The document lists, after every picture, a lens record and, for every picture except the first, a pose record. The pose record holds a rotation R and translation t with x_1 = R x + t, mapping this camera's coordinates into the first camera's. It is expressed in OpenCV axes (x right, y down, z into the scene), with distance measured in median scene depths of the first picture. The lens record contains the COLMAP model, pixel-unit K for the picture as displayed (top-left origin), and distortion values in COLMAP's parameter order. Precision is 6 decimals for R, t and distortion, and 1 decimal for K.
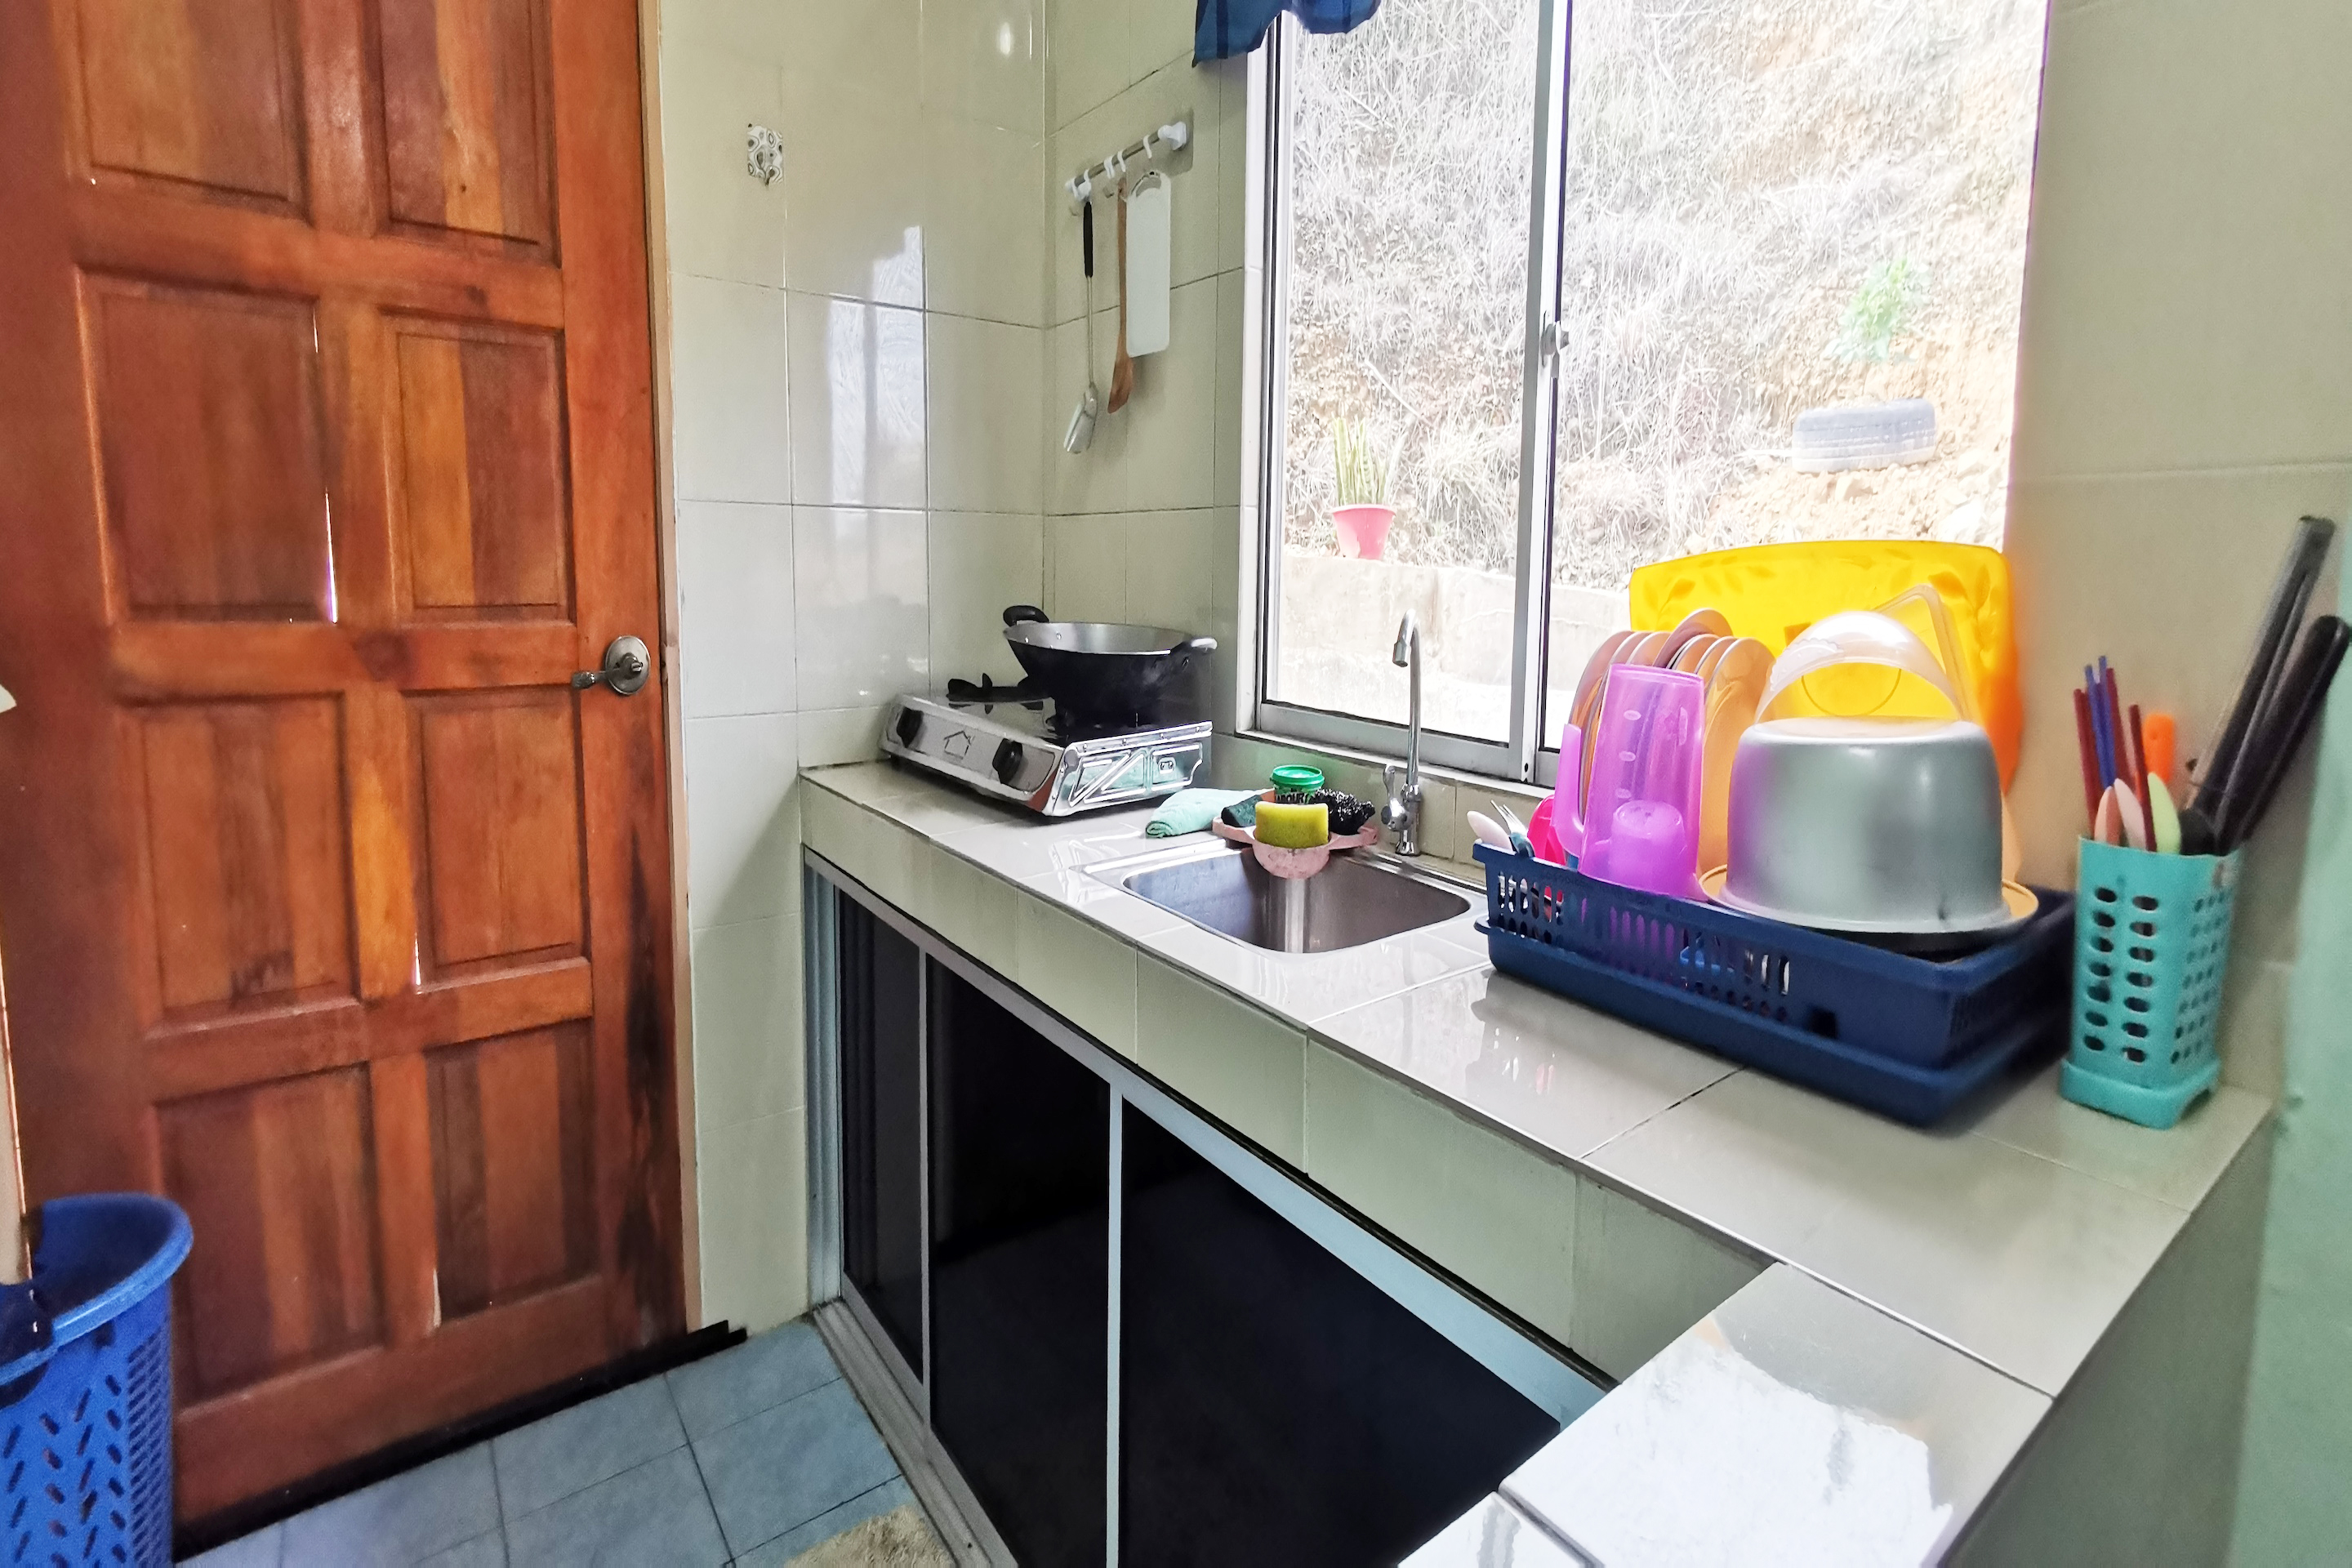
lens RADIAL K [[1092.8, 0, 1169.5], [0, 1092.8, 691.0], [0, 0, 1]] dist [-0.018012, 0.012713]
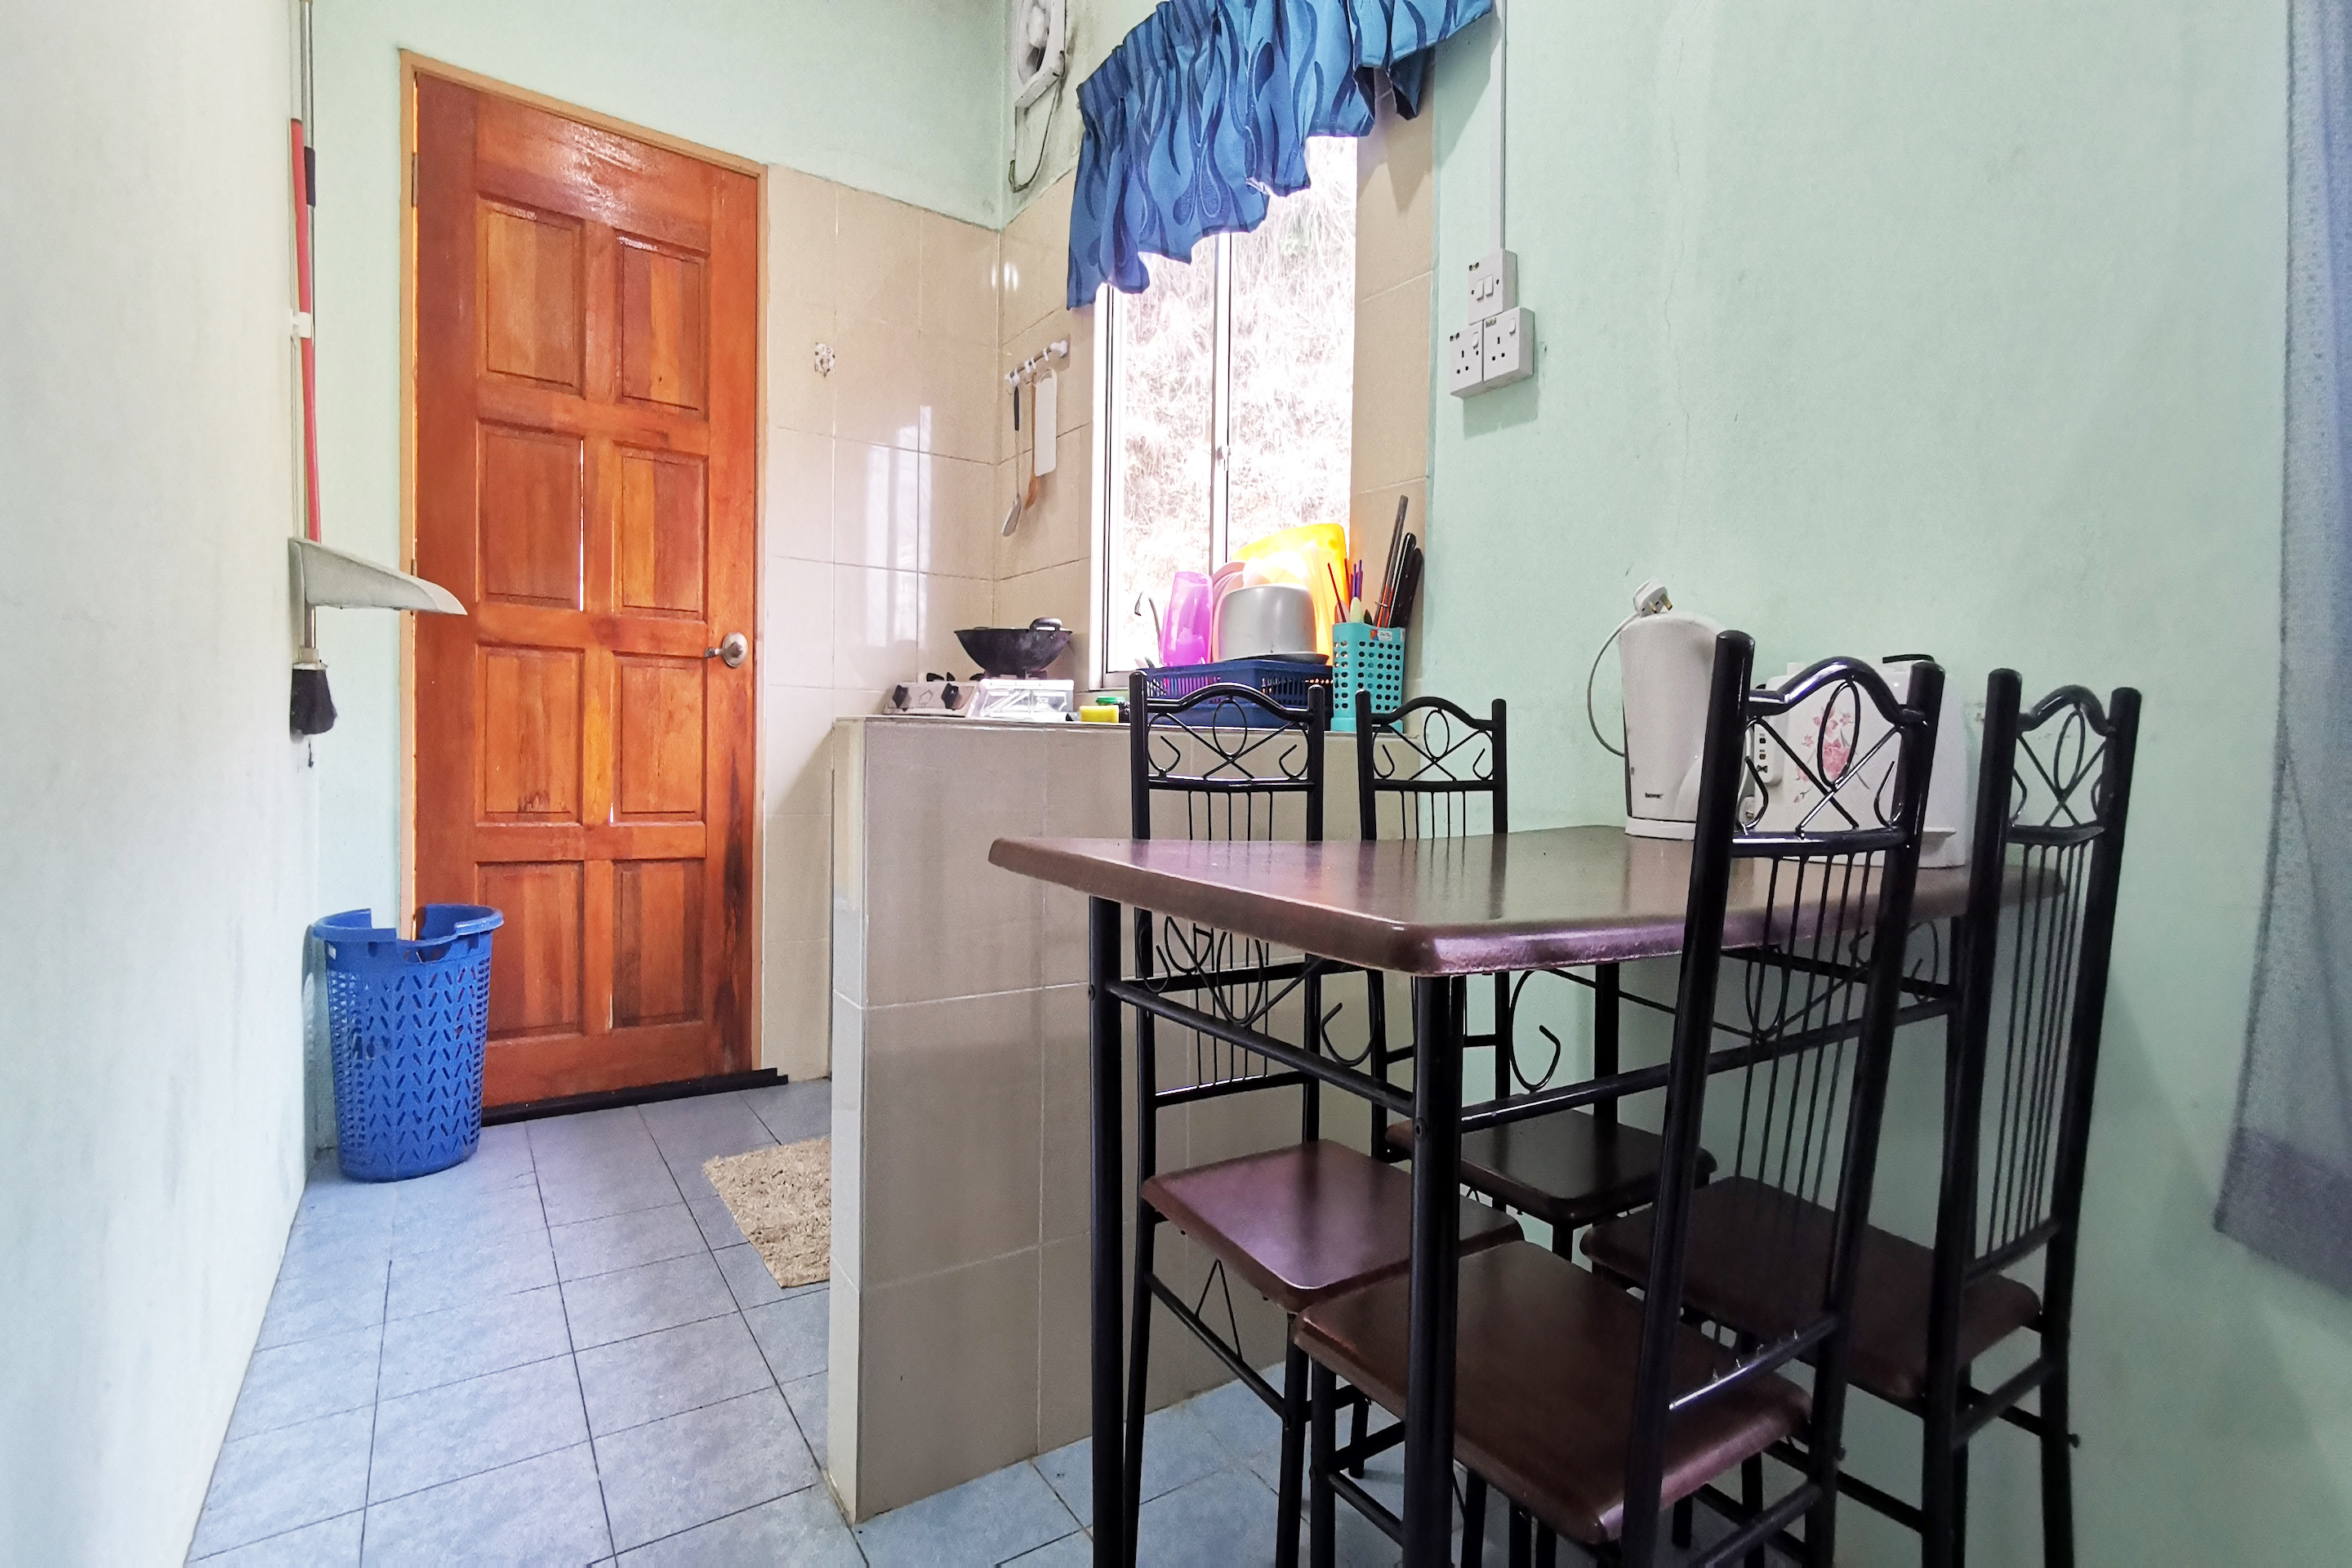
lens RADIAL K [[1079.6, 0, 1179.5], [0, 1079.6, 792.7], [0, 0, 1]] dist [-0.014560, -0.000194]
pose [[0.999506, 0.008311, -0.030317, 0.268378], [-0.010434, 0.997455, -0.070536, 0.330473], [0.029653, 0.070818, 0.997048, -0.688123]]
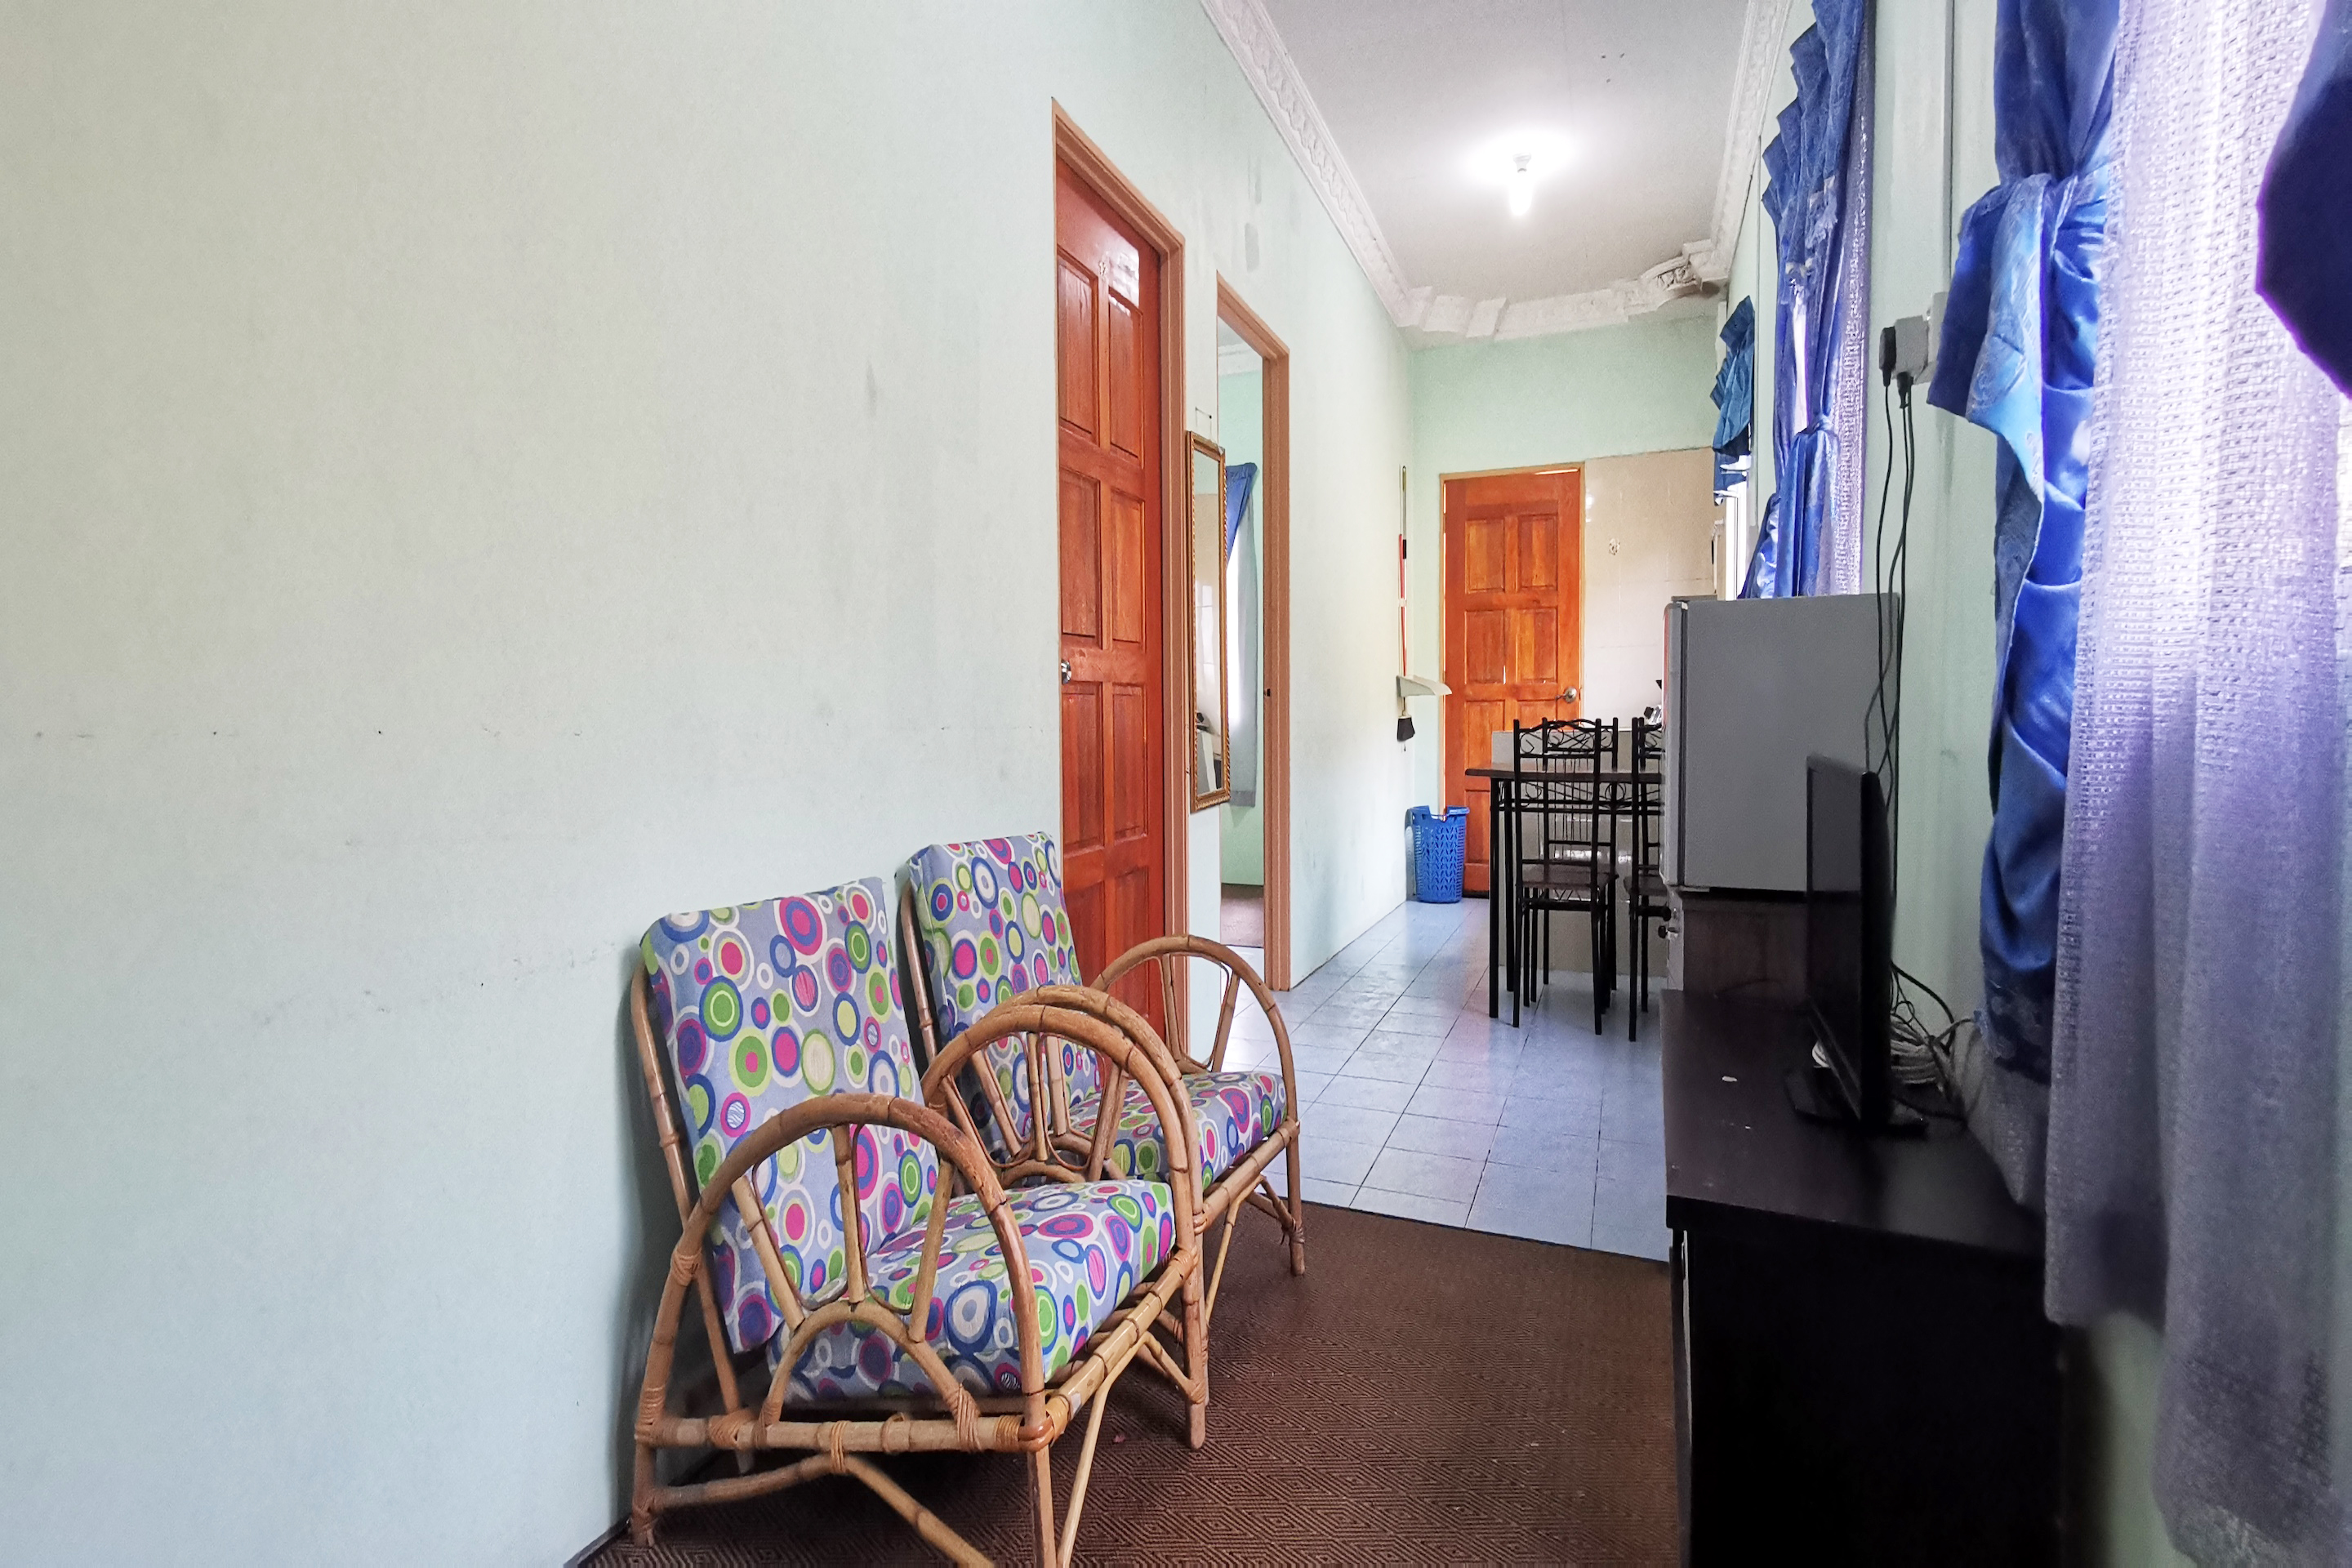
lens RADIAL K [[1073.1, 0, 1176.2], [0, 1073.1, 726.8], [0, 0, 1]] dist [-0.000885, -0.000236]
pose [[0.516430, -0.026639, -0.855915, 1.992820], [-0.075053, 0.994262, -0.076230, 0.481051], [0.853034, 0.103607, 0.511468, -2.056875]]
